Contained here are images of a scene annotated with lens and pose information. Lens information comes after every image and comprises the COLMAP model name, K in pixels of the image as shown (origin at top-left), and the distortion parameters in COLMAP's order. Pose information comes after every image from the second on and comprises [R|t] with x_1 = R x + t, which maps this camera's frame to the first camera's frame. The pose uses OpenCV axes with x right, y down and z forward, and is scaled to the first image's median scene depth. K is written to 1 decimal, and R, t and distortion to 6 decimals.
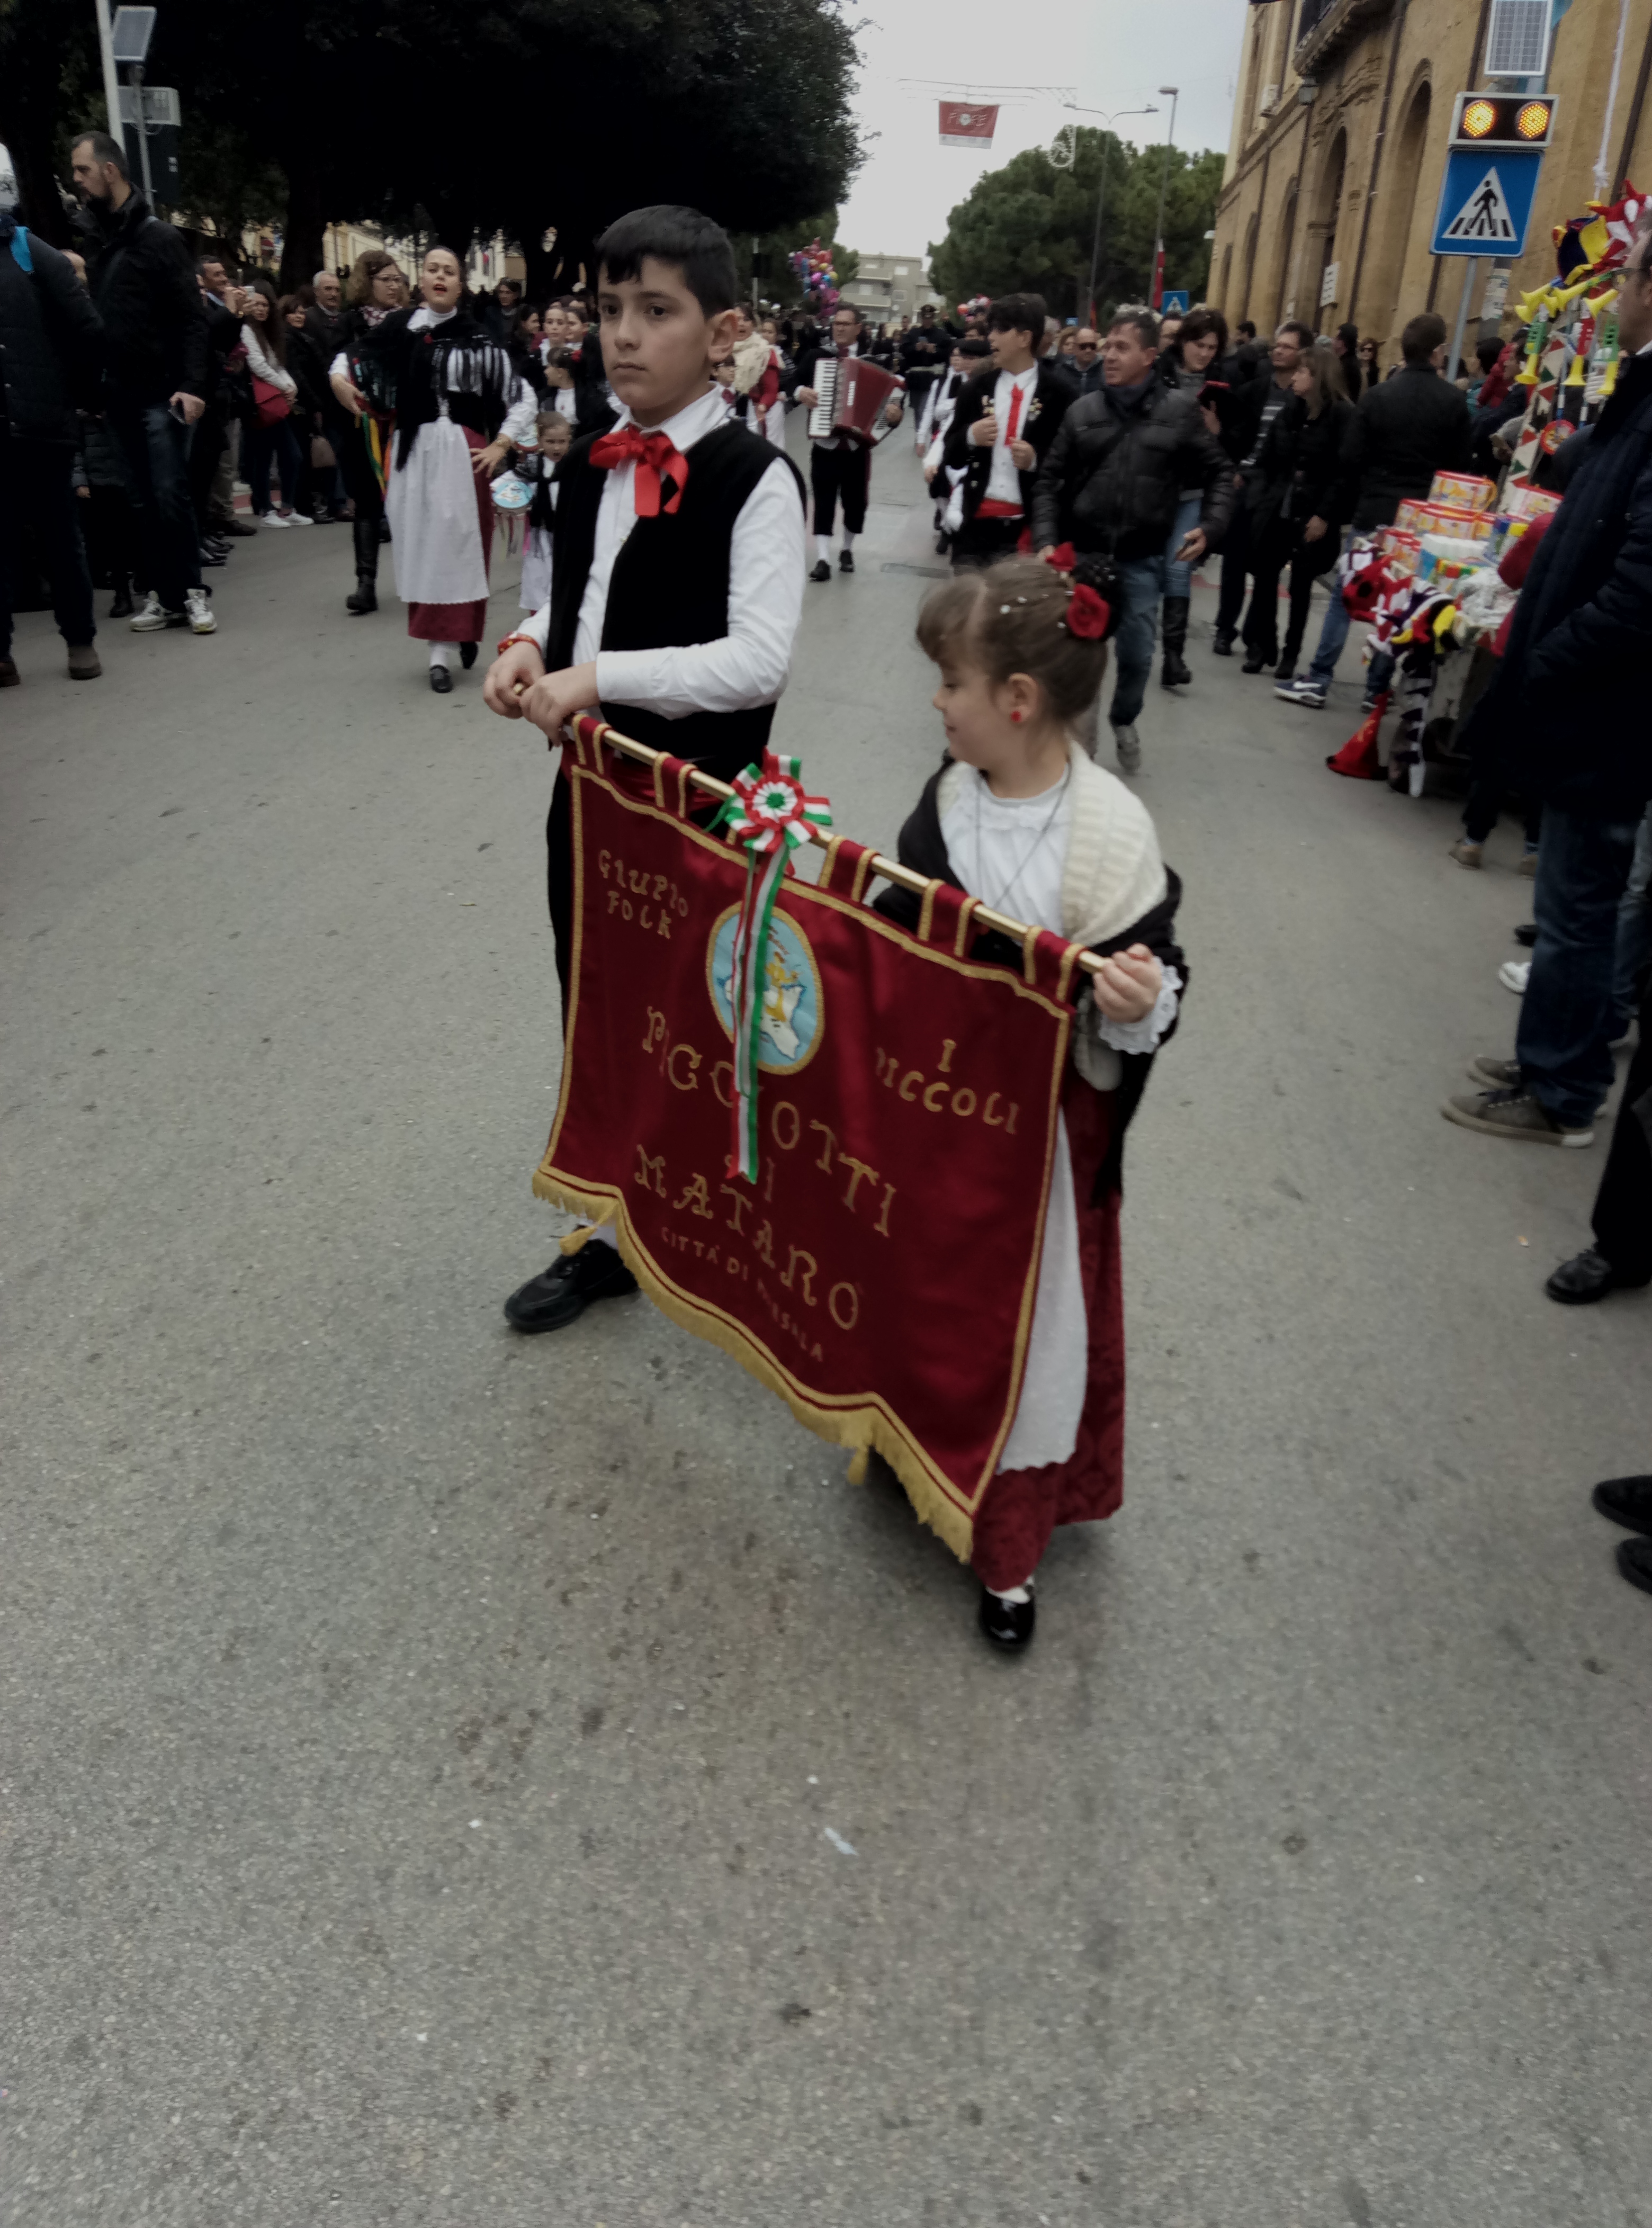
lens RADIAL K [[1520.4, 0, 821.8], [0, 1520.4, 1118.8], [0, 0, 1]] dist [0.010808, 0.000702]
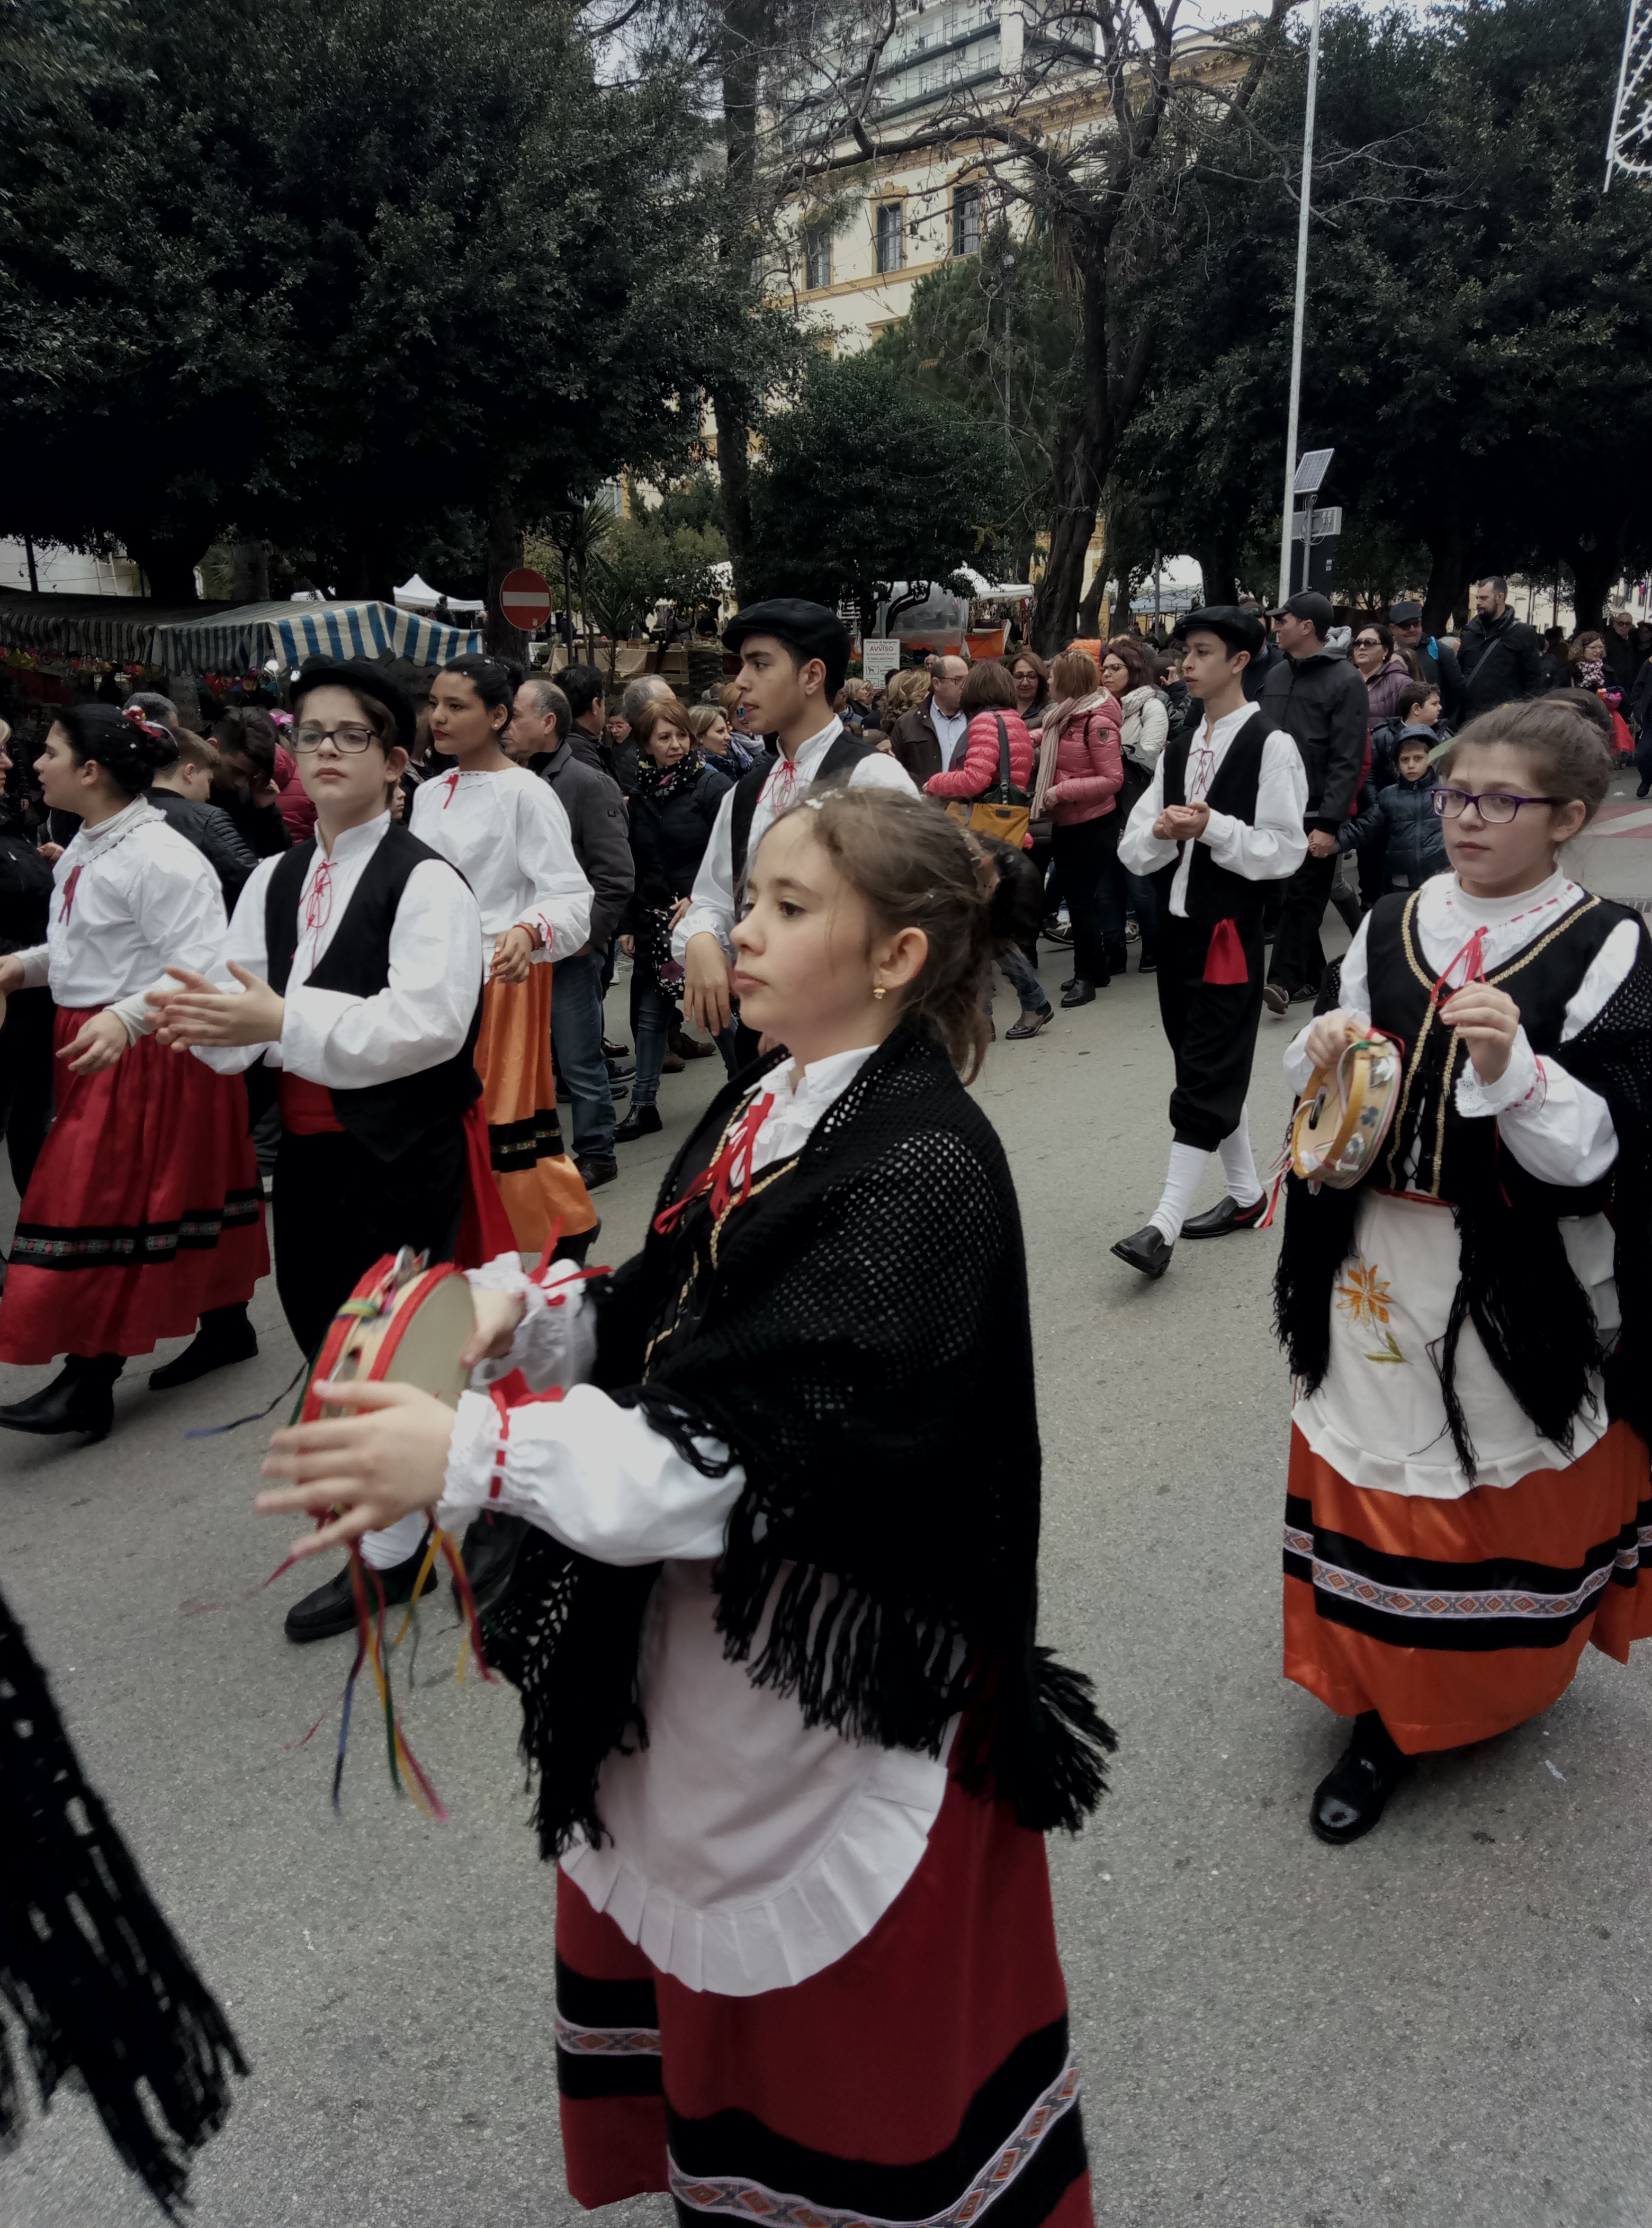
lens RADIAL K [[1520.4, 0, 821.9], [0, 1520.4, 1113.4], [0, 0, 1]] dist [0.010808, 0.000702]
pose [[0.785432, 0.076025, -0.614261, 0.181503], [-0.199581, 0.970526, -0.135078, 0.147275], [0.585887, 0.228689, 0.777456, -0.337606]]
